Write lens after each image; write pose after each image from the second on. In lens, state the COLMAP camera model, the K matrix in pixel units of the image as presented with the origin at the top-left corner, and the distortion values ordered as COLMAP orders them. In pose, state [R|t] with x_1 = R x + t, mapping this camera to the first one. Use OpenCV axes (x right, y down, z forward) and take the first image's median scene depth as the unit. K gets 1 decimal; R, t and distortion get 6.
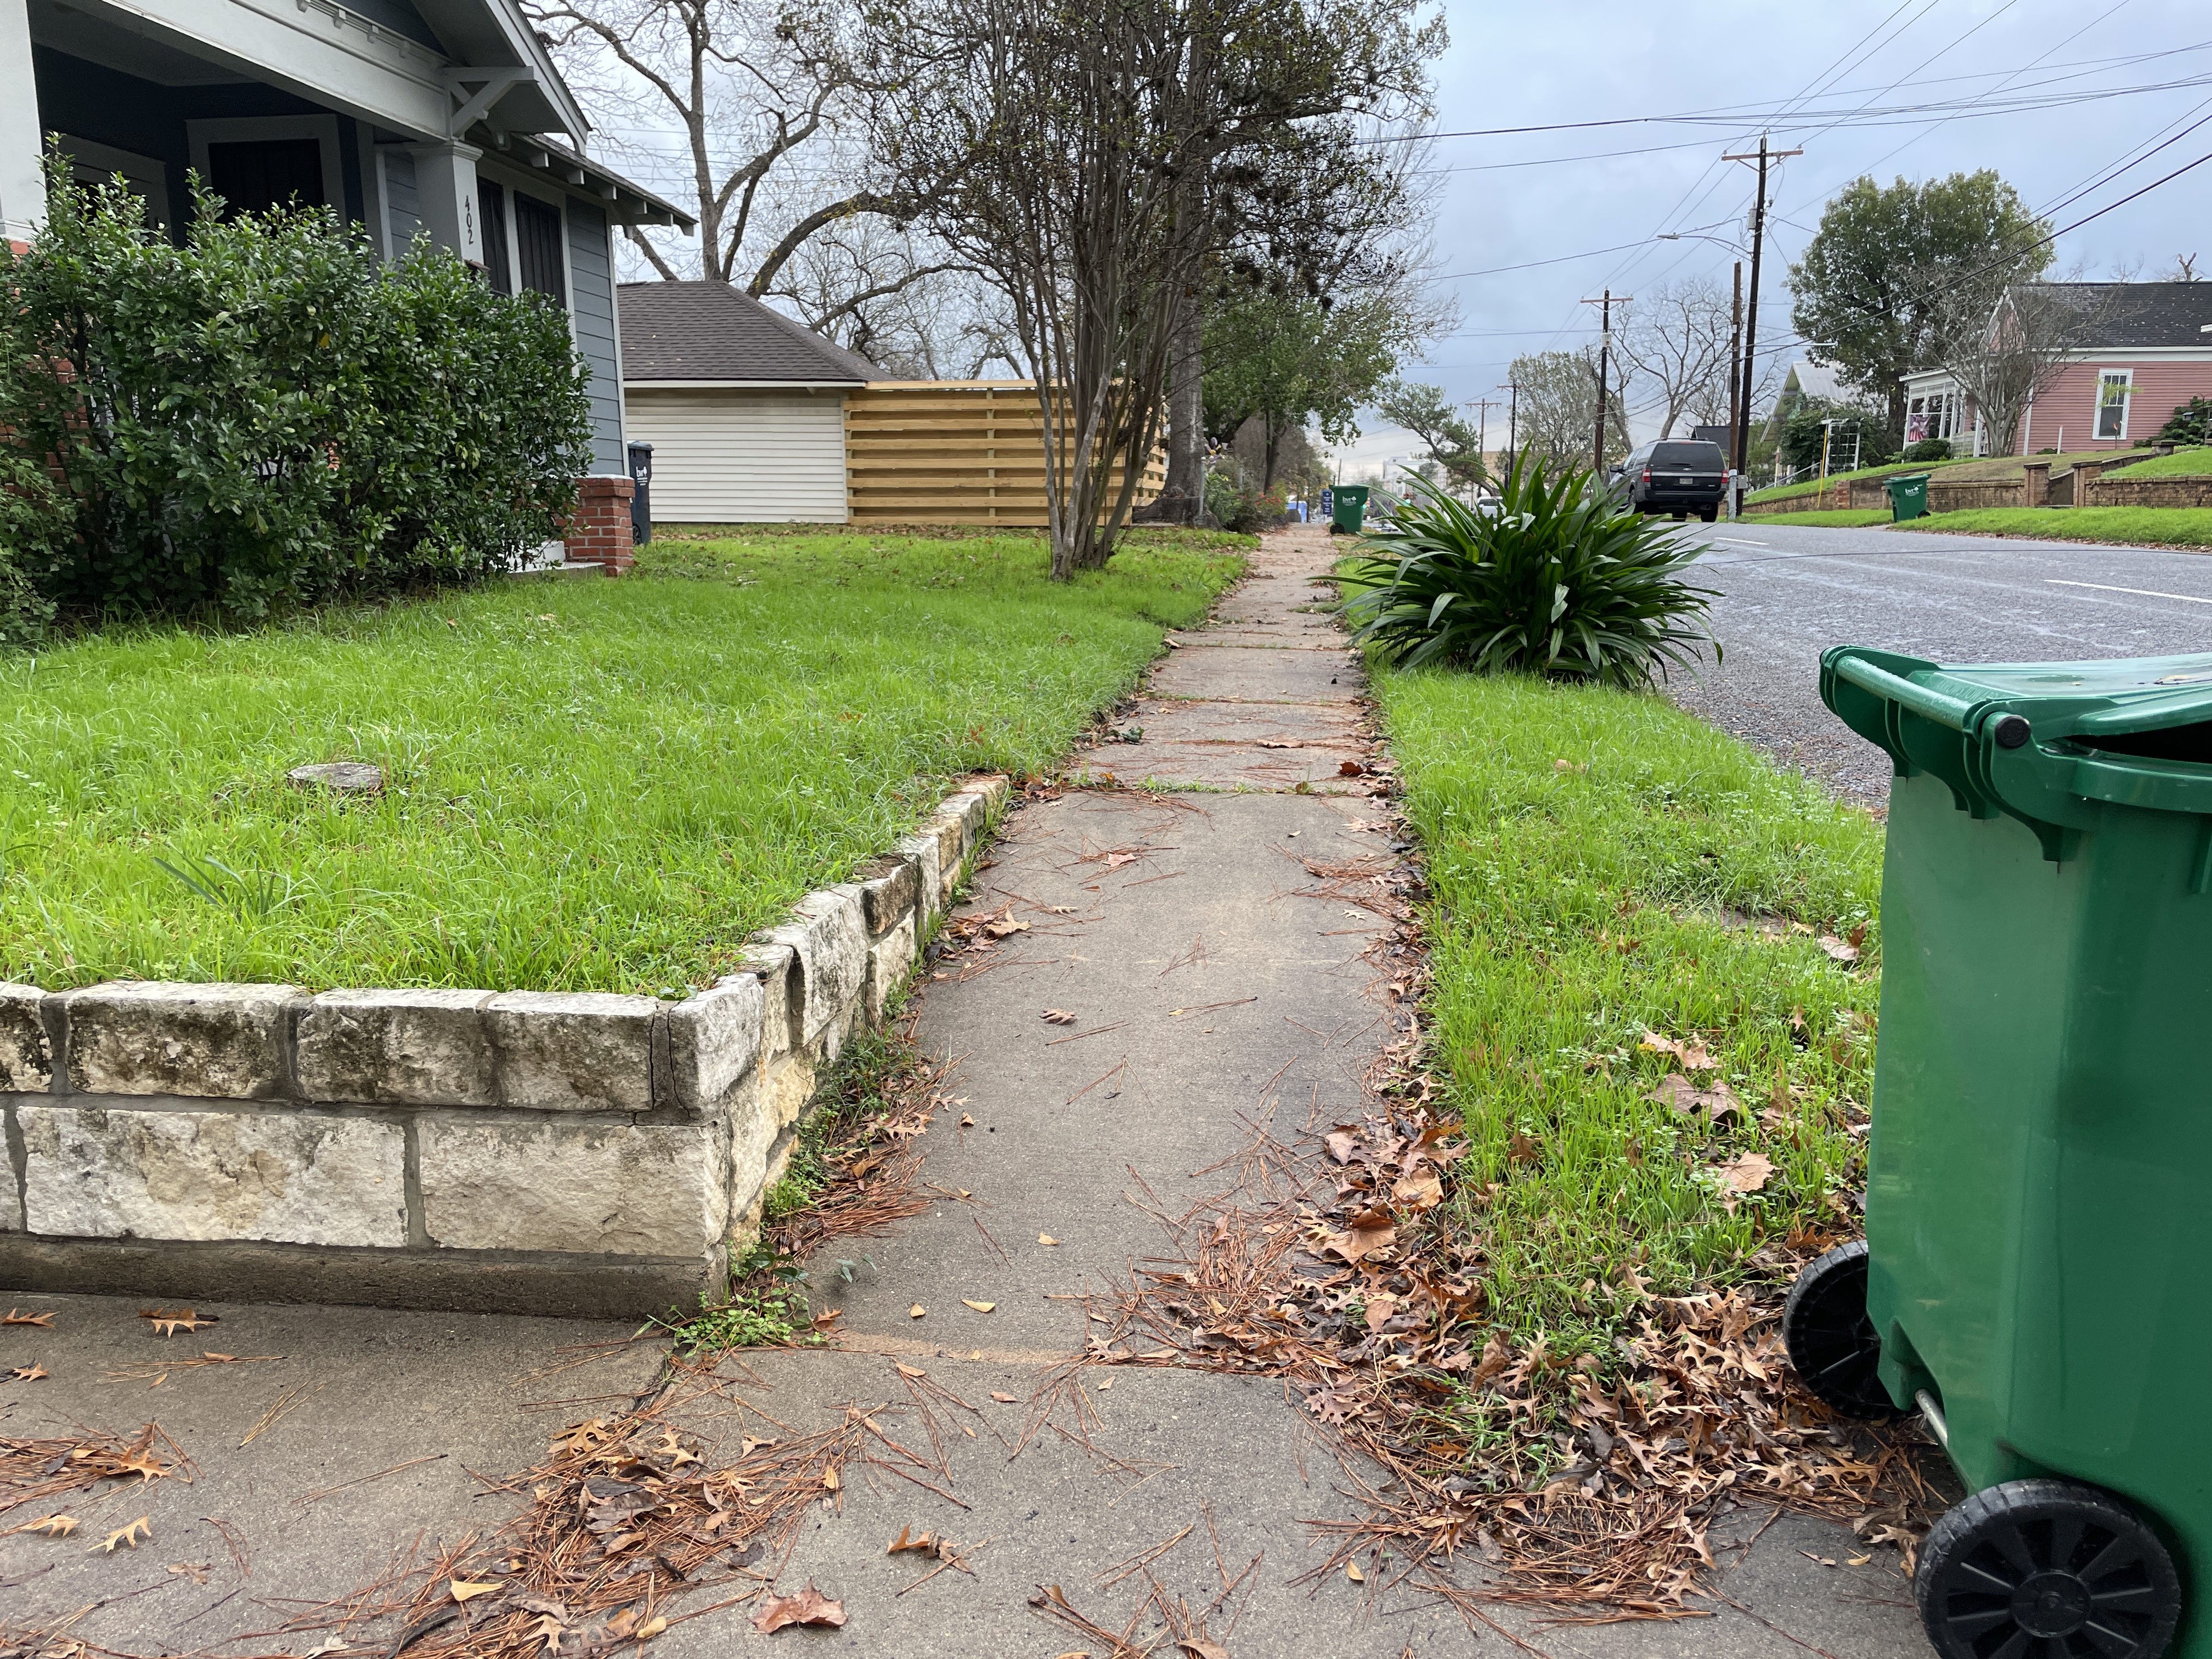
lens RADIAL K [[1777.6, 0, 1106.0], [0, 1777.6, 829.5], [0, 0, 1]] dist [0.123727, -0.170380]
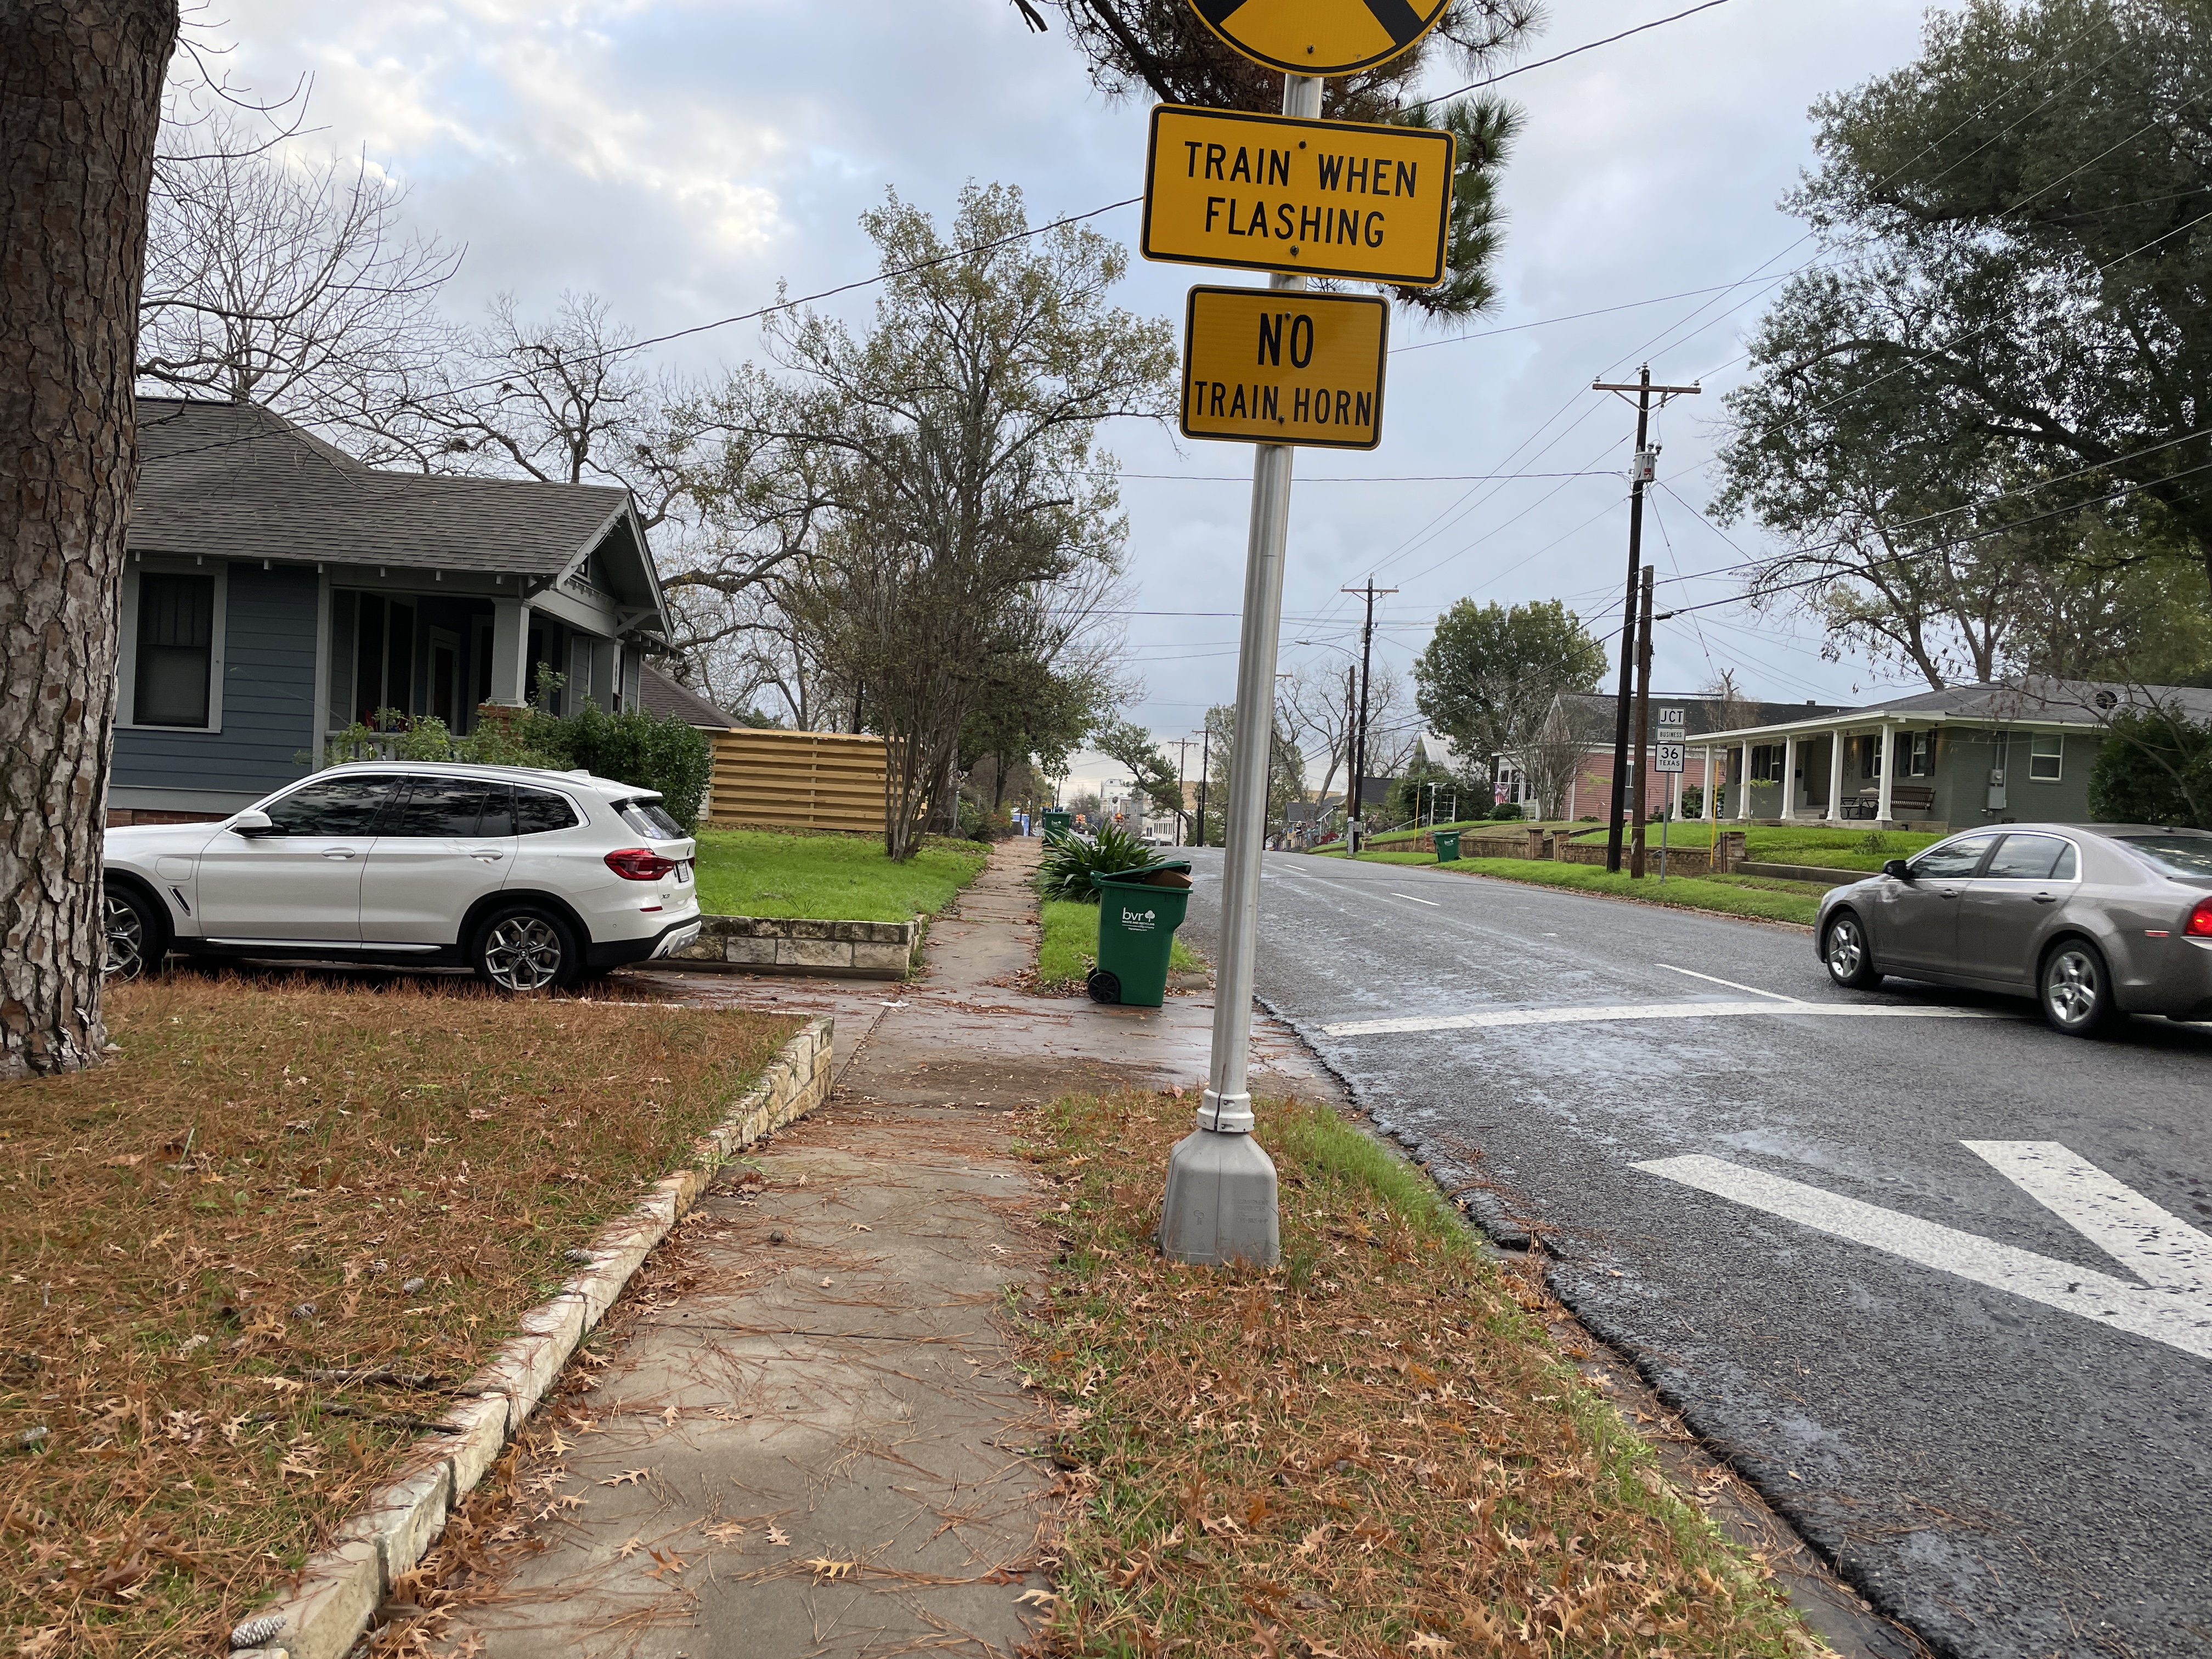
lens RADIAL K [[1777.6, 0, 1106.0], [0, 1777.6, 829.5], [0, 0, 1]] dist [0.123727, -0.170380]
pose [[0.986579, 0.058397, 0.152485, -0.027710], [-0.031785, 0.984679, -0.171454, 0.042941], [-0.160161, 0.164306, 0.973320, -0.267042]]
